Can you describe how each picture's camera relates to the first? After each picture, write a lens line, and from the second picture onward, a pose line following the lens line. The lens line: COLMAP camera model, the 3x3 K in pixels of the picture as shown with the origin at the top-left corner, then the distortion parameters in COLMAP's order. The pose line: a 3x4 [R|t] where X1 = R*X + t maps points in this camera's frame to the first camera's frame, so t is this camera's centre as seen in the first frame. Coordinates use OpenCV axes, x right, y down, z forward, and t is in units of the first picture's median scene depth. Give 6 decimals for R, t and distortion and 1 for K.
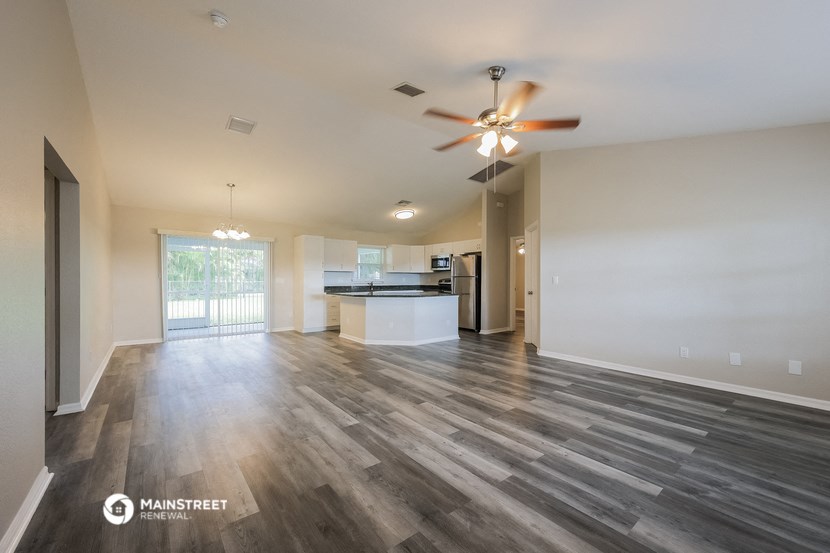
lens RADIAL K [[339.1, 0, 417.5], [0, 339.1, 277.8], [0, 0, 1]] dist [0.014216, -0.000007]
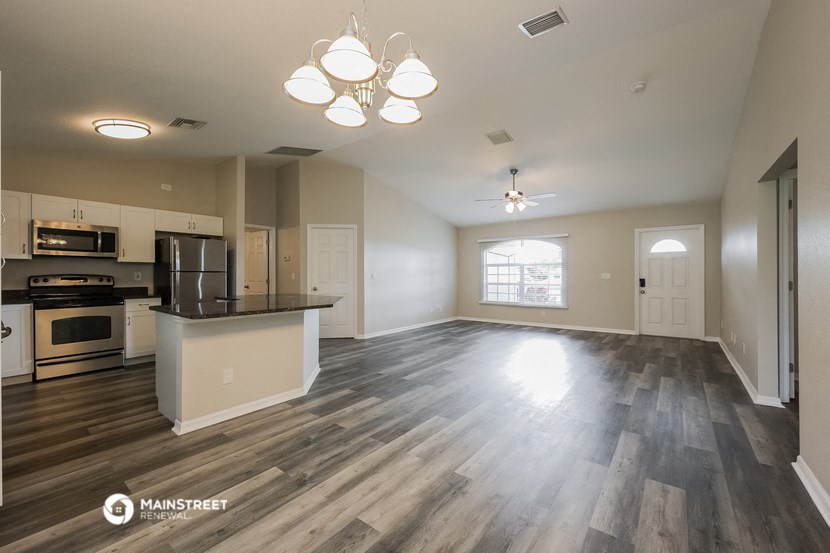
lens RADIAL K [[339.1, 0, 417.5], [0, 339.1, 277.8], [0, 0, 1]] dist [0.014216, -0.000007]
pose [[-0.244998, -0.006721, 0.969500, -1.356214], [-0.003259, 0.999976, 0.006109, 0.007888], [-0.969518, -0.001663, -0.245014, 1.770524]]
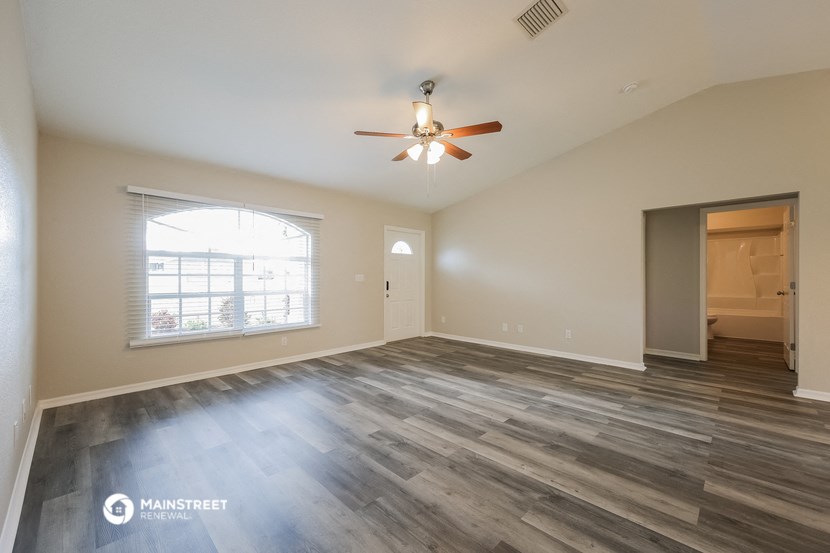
lens RADIAL K [[339.1, 0, 417.5], [0, 339.1, 277.8], [0, 0, 1]] dist [0.014216, -0.000007]
pose [[-0.992770, -0.000597, -0.120032, 0.340589], [-0.000296, 0.999997, -0.002529, 0.008542], [0.120034, -0.002475, -0.992767, 1.814523]]
